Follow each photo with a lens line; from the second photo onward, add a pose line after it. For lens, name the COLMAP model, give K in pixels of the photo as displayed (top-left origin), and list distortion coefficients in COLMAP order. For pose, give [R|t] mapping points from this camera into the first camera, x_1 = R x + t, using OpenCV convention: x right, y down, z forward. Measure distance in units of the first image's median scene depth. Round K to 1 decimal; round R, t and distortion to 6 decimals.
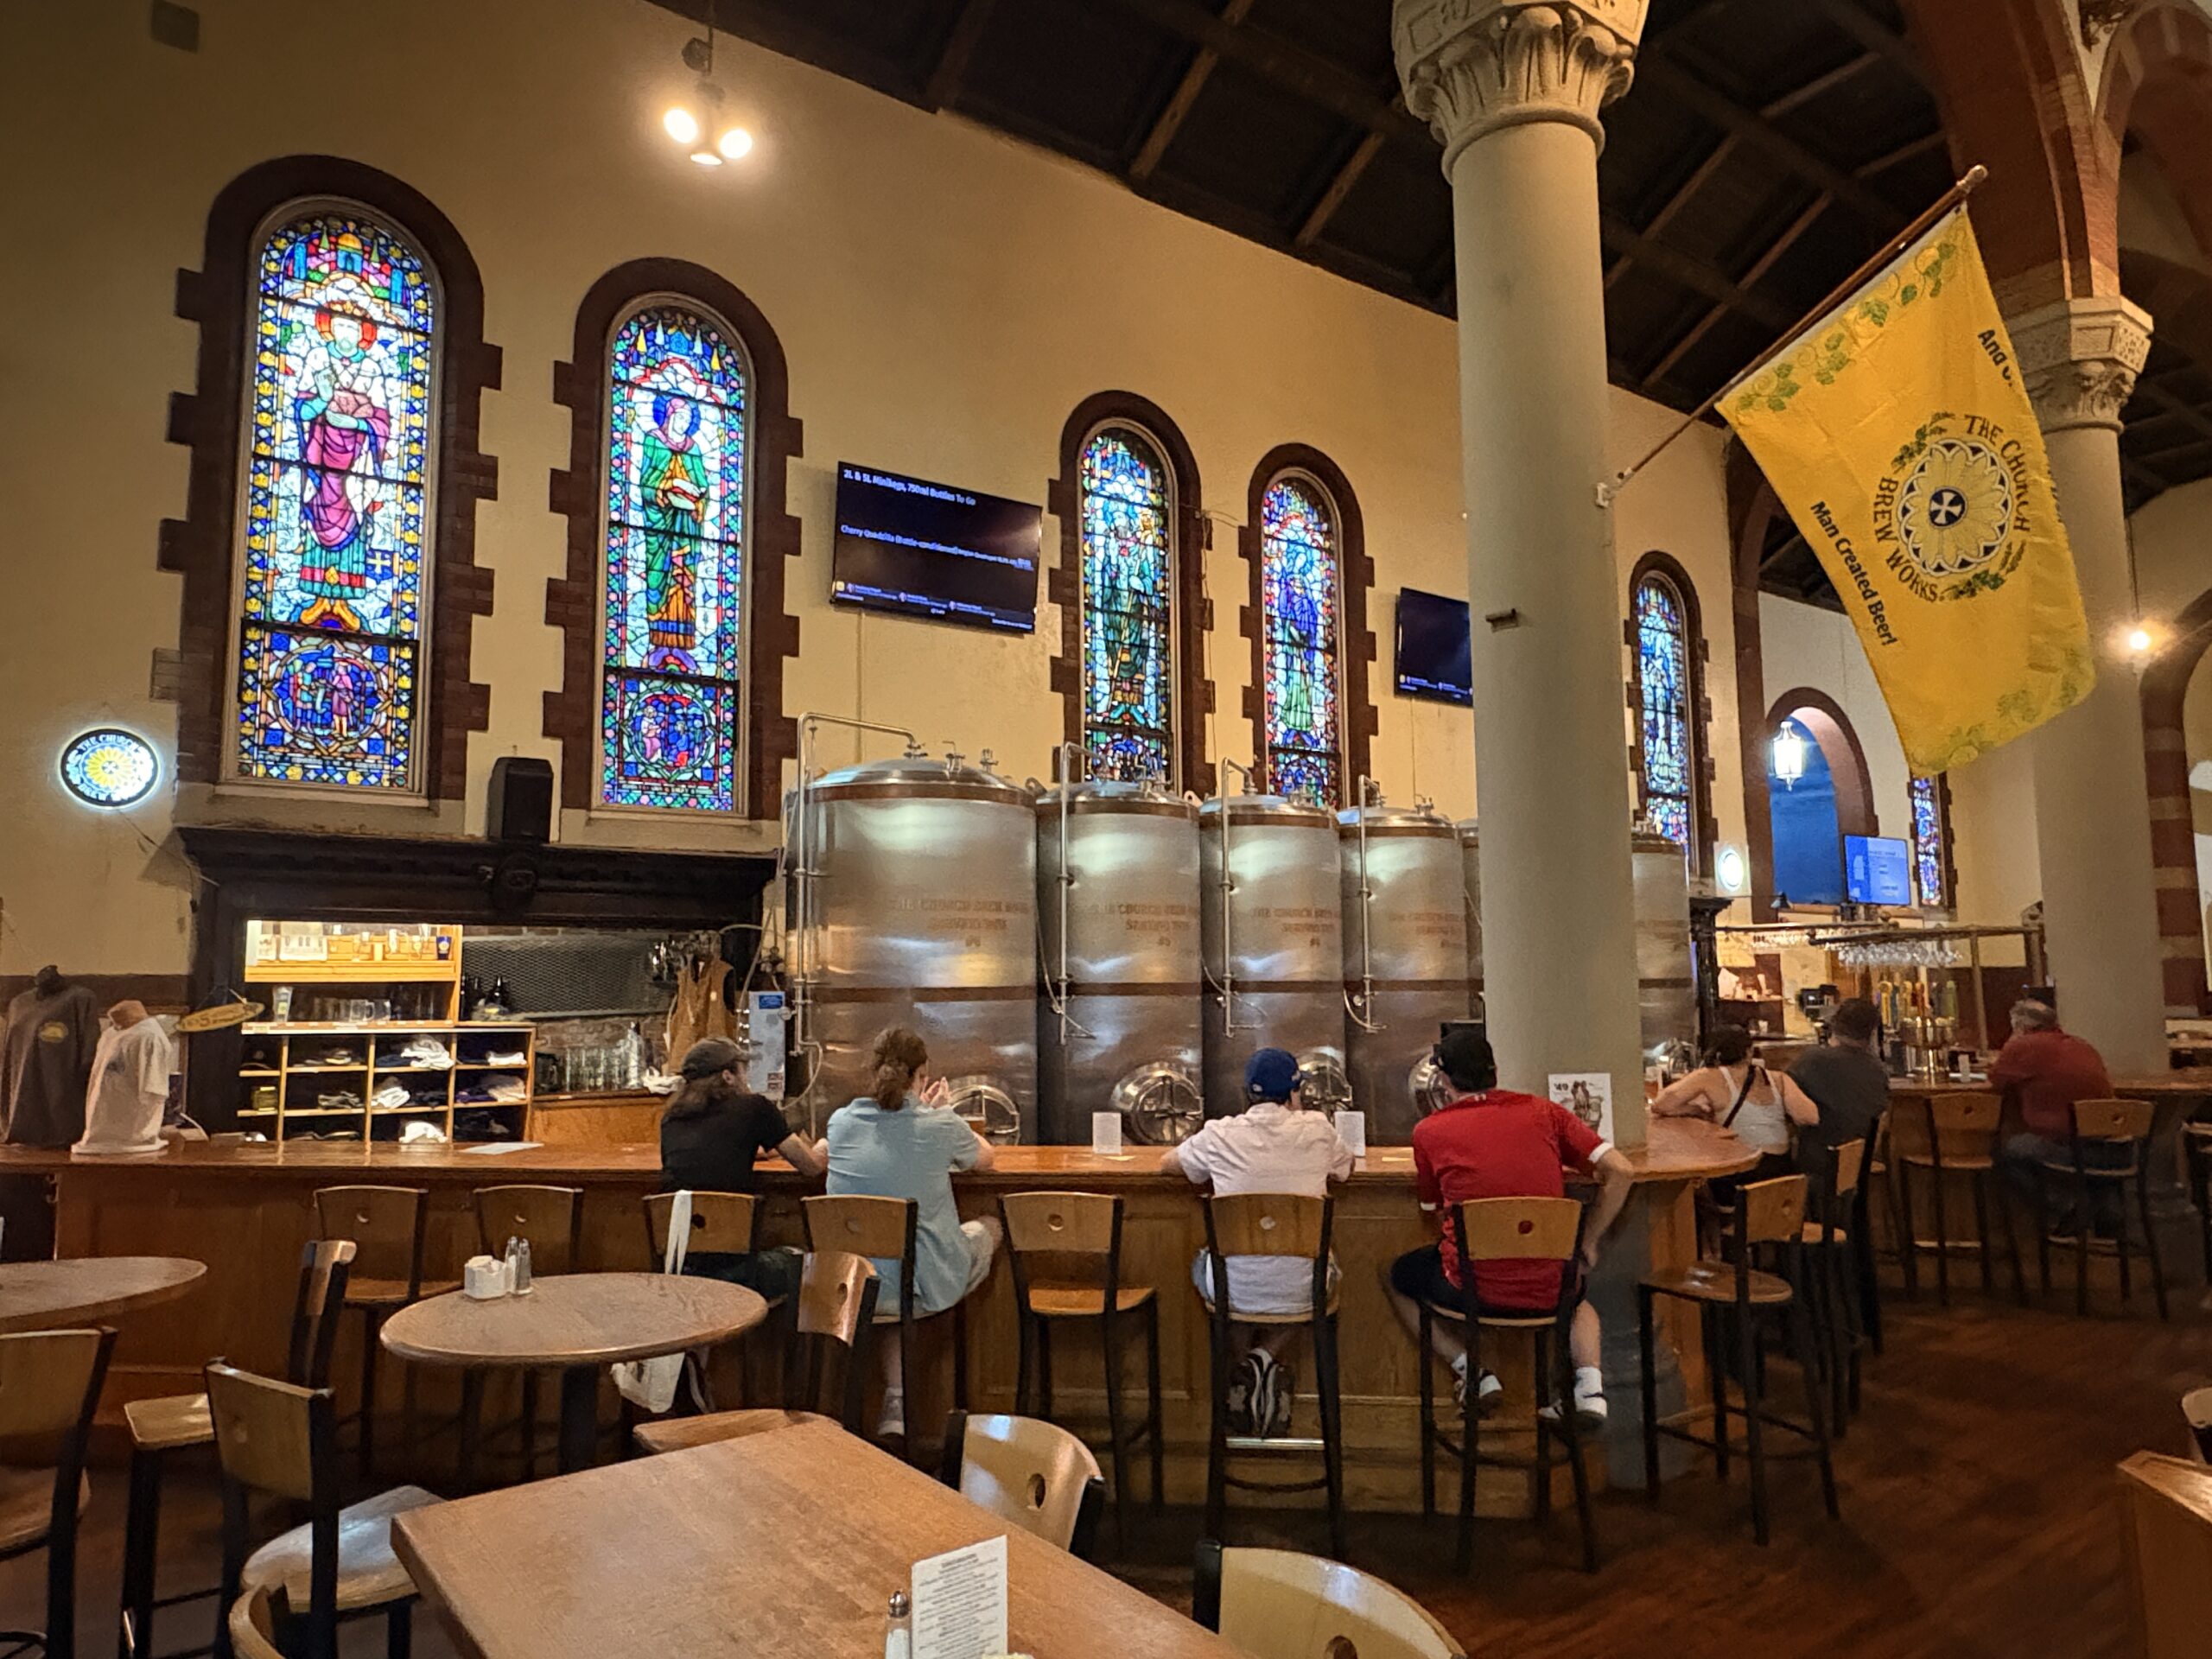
lens RADIAL K [[1415.7, 0, 1106.0], [0, 1415.7, 829.5], [0, 0, 1]] dist [-0.028058, -0.000122]
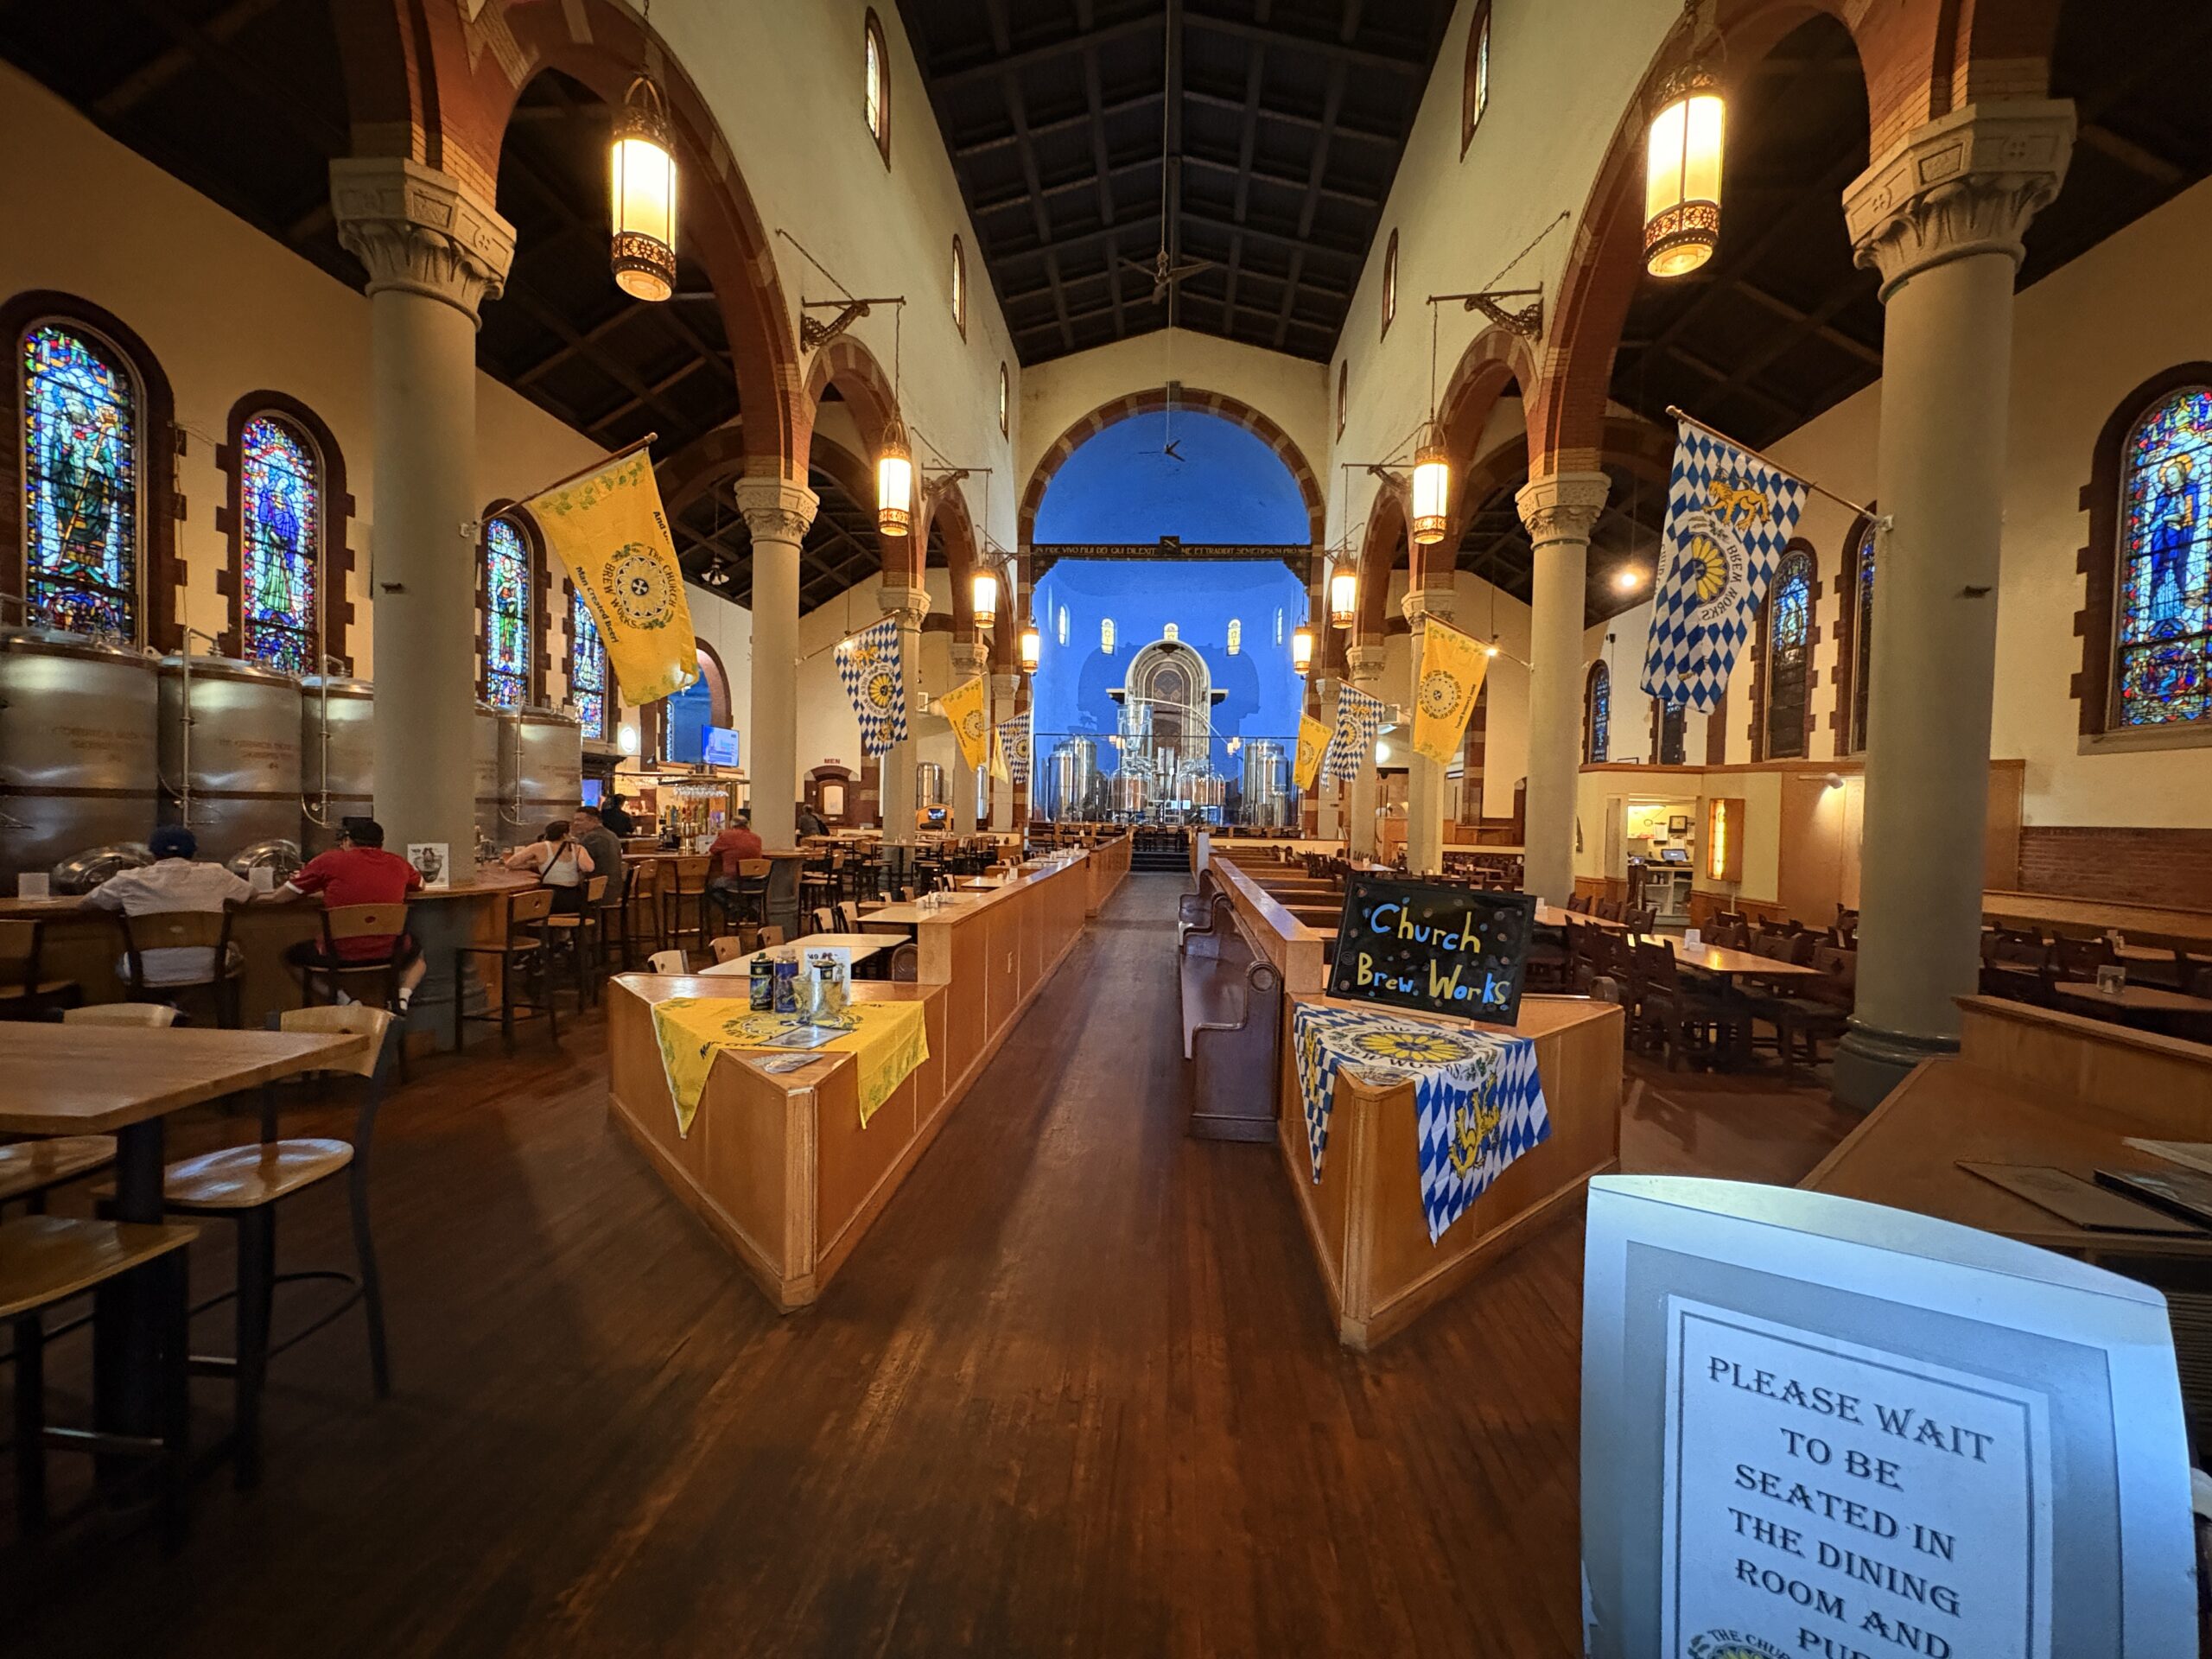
lens RADIAL K [[878.9, 0, 1106.0], [0, 878.9, 829.5], [0, 0, 1]] dist [0.000120, -0.000063]
pose [[0.650044, 0.005979, 0.759873, 0.014260], [-0.105467, 0.991001, 0.082426, -0.016472], [-0.752542, -0.133722, 0.644825, -0.191509]]
